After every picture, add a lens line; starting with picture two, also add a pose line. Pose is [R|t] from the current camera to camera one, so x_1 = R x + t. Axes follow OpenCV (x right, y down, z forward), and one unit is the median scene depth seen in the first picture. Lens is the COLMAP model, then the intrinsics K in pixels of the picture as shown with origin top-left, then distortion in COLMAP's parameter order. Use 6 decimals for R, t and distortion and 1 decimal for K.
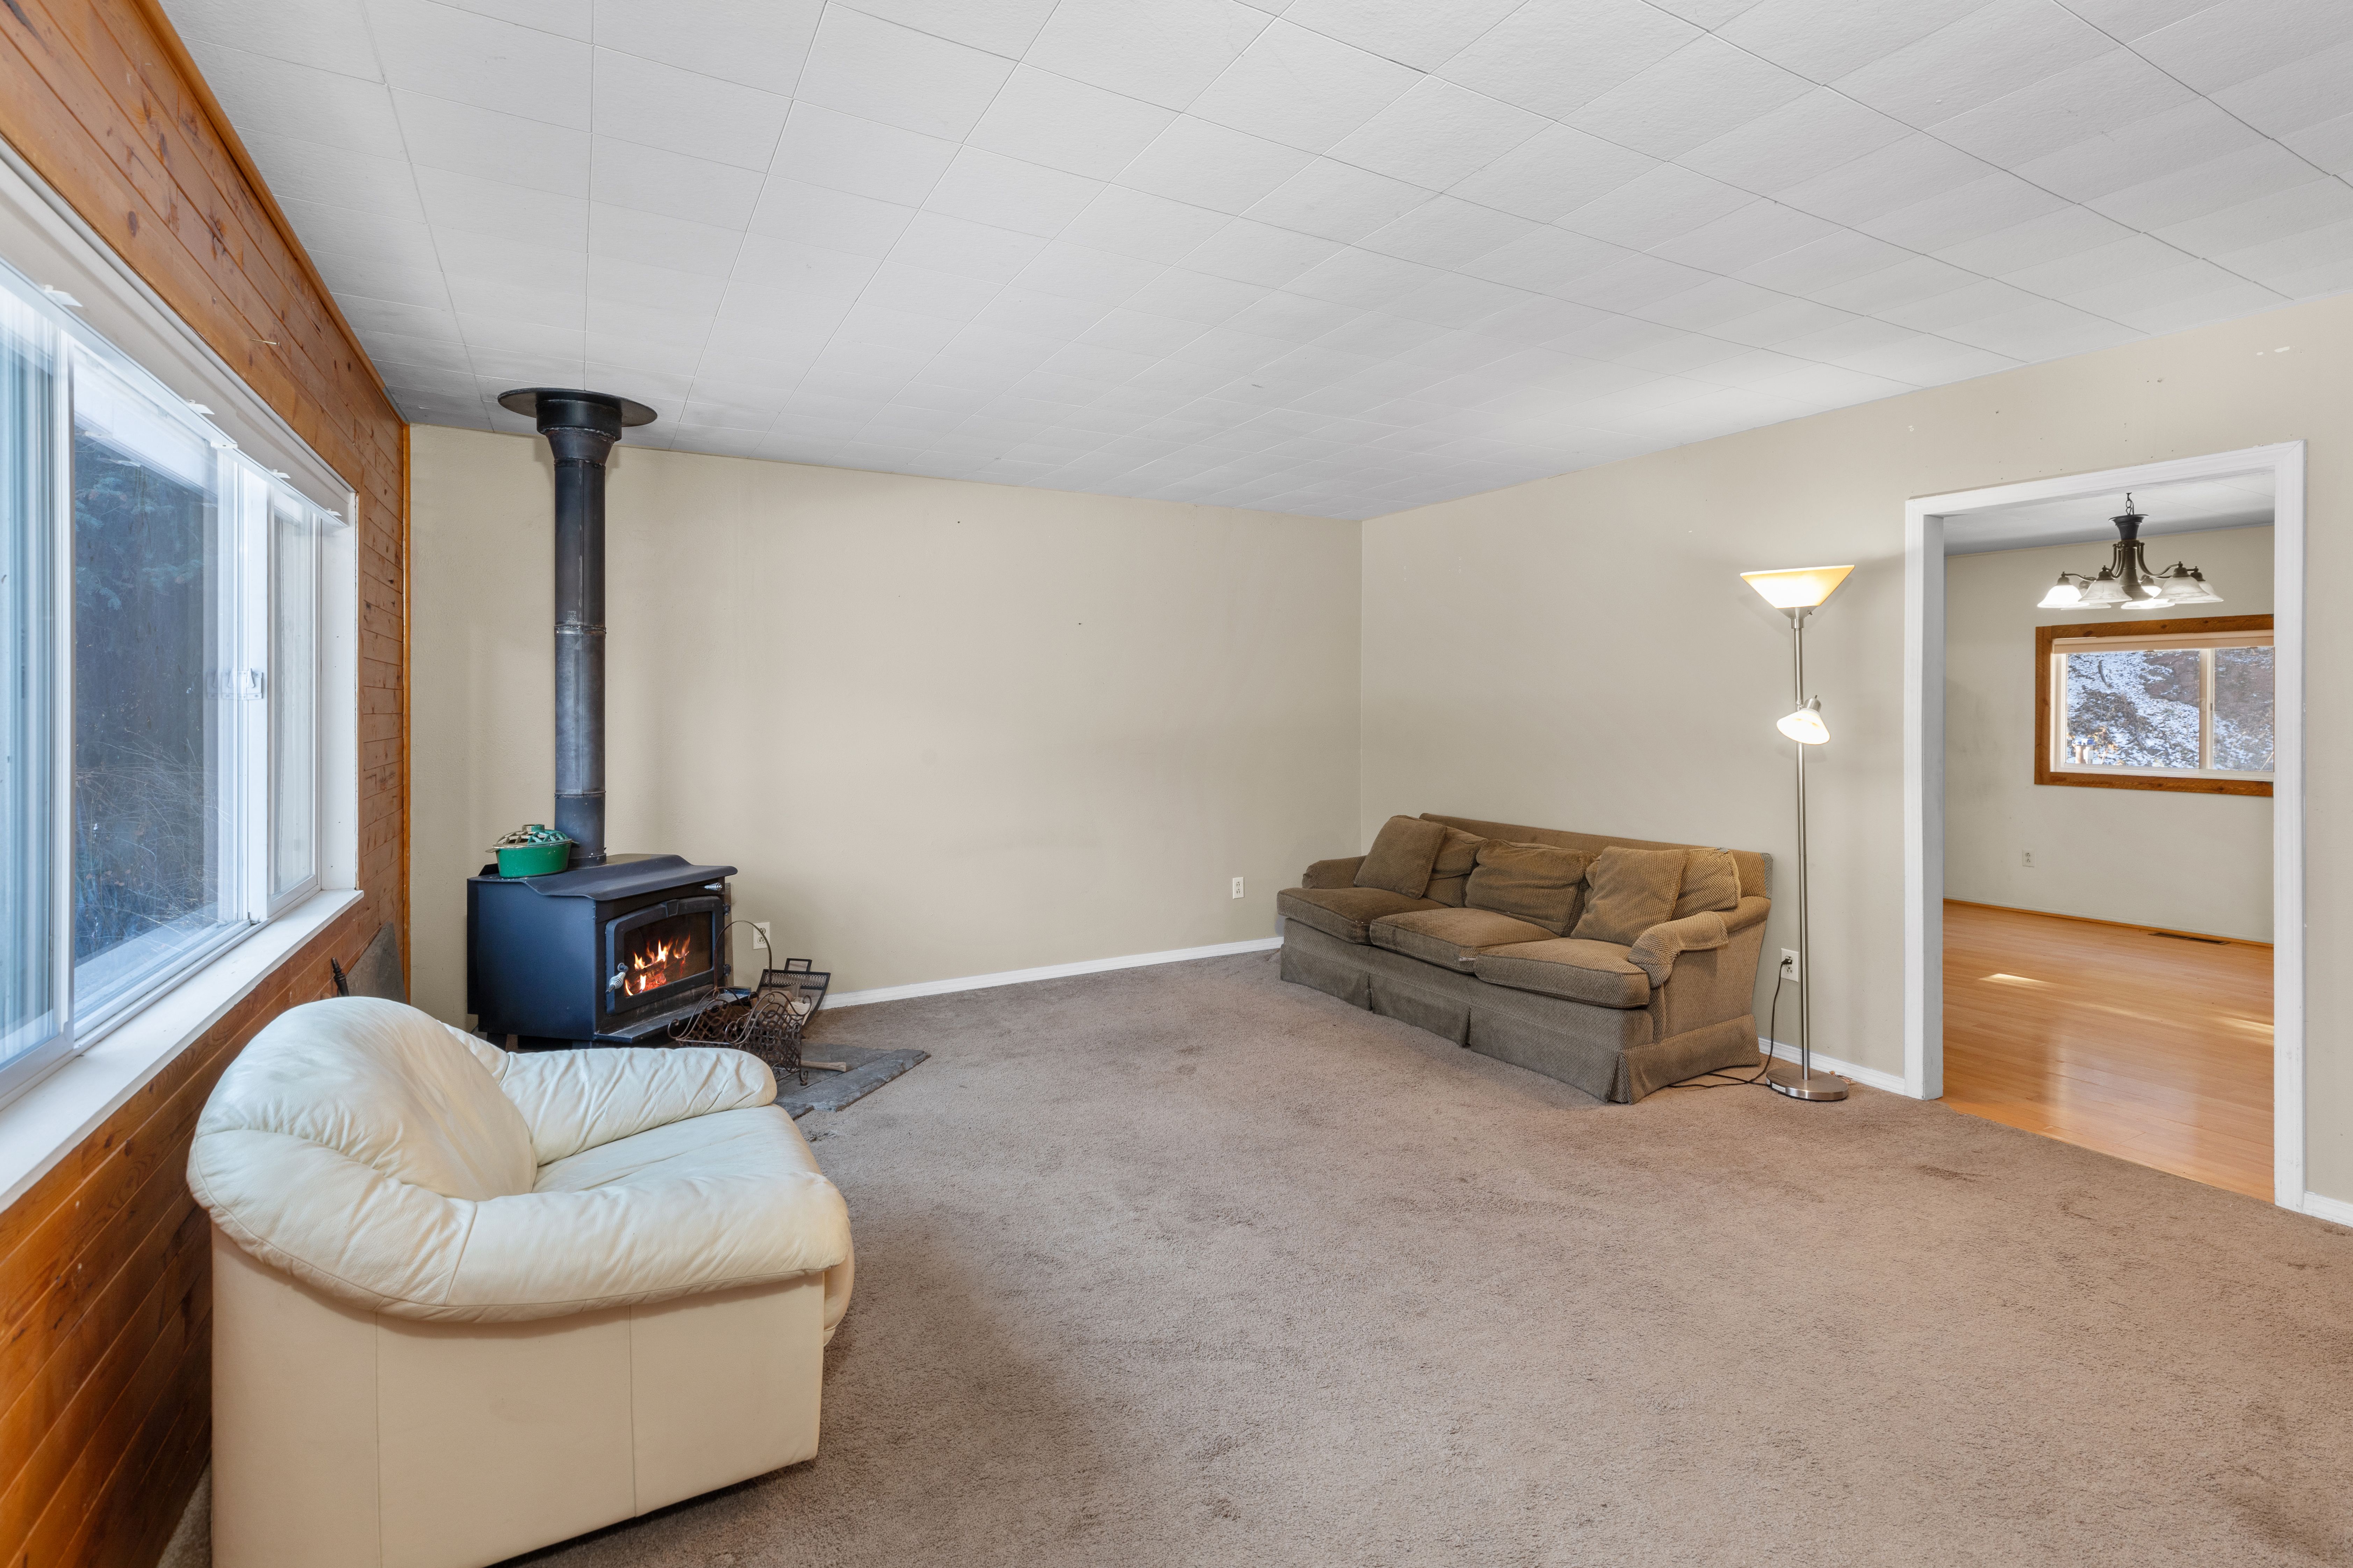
lens RADIAL K [[1075.3, 0, 1242.3], [0, 1075.3, 709.2], [0, 0, 1]] dist [0.004525, 0.001186]
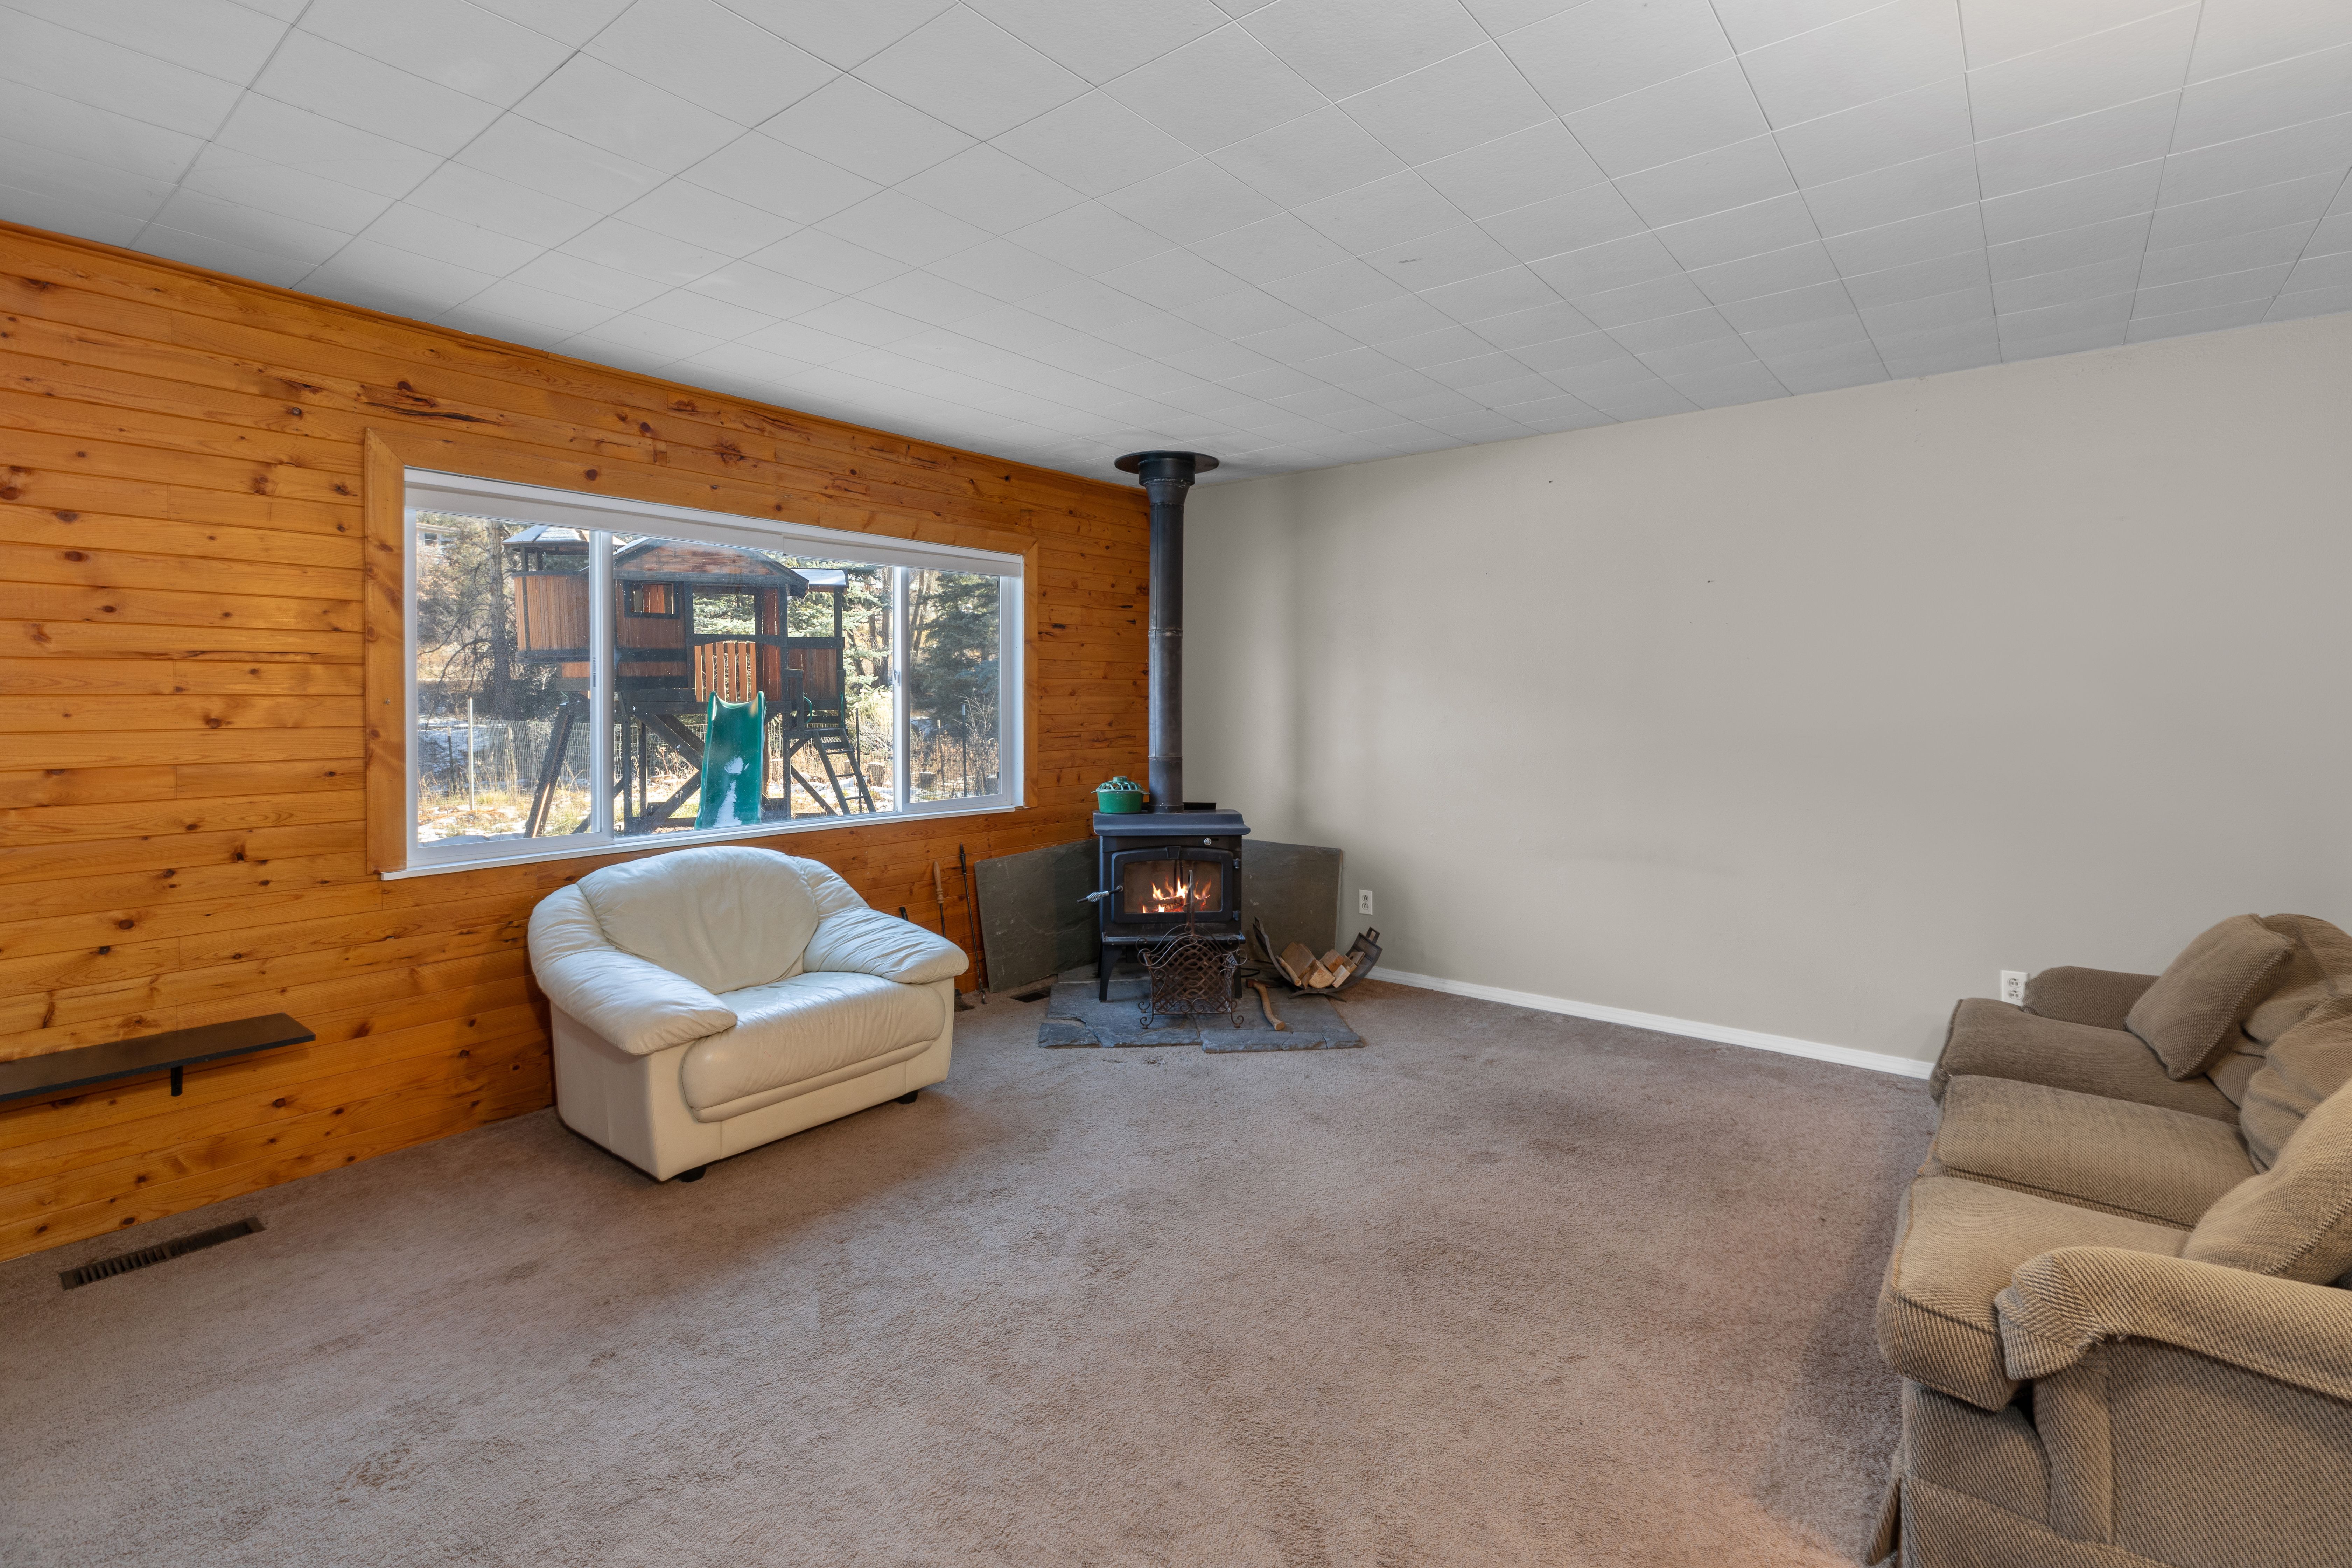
lens RADIAL K [[1074.8, 0, 1186.8], [0, 1074.8, 714.0], [0, 0, 1]] dist [0.004525, 0.001186]
pose [[0.368630, 0.016688, -0.929427, 0.629492], [-0.000410, 0.999842, 0.017789, -0.001299], [0.929576, -0.006176, 0.368578, 0.547517]]
